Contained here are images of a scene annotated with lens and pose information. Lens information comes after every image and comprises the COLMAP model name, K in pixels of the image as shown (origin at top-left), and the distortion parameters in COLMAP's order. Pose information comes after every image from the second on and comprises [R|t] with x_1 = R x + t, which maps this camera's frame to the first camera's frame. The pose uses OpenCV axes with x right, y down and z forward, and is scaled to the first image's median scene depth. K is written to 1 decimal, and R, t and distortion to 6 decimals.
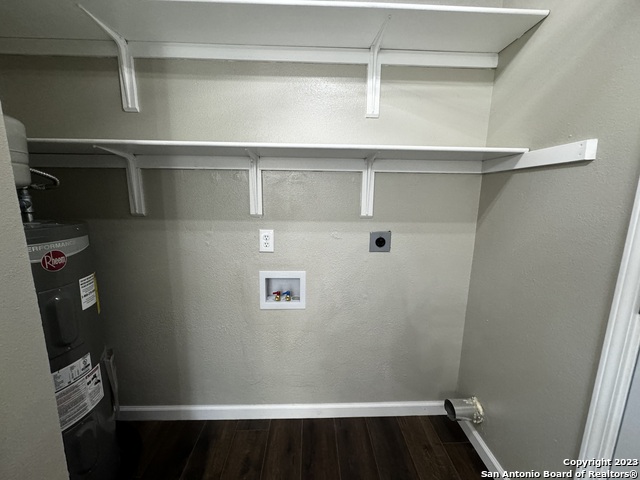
lens RADIAL K [[239.5, 0, 320.0], [0, 239.5, 240.0], [0, 0, 1]] dist [-0.011690, 0.000057]
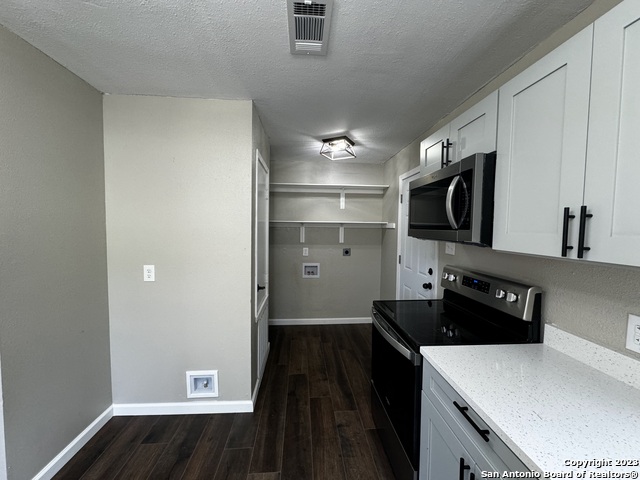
lens RADIAL K [[254.8, 0, 320.0], [0, 254.8, 240.0], [0, 0, 1]] dist [-0.002459, 0.000185]
pose [[0.999219, -0.002034, 0.039460, -0.173781], [0.006316, 0.994054, -0.108707, 0.189047], [-0.039004, 0.108872, 0.993290, -1.950179]]
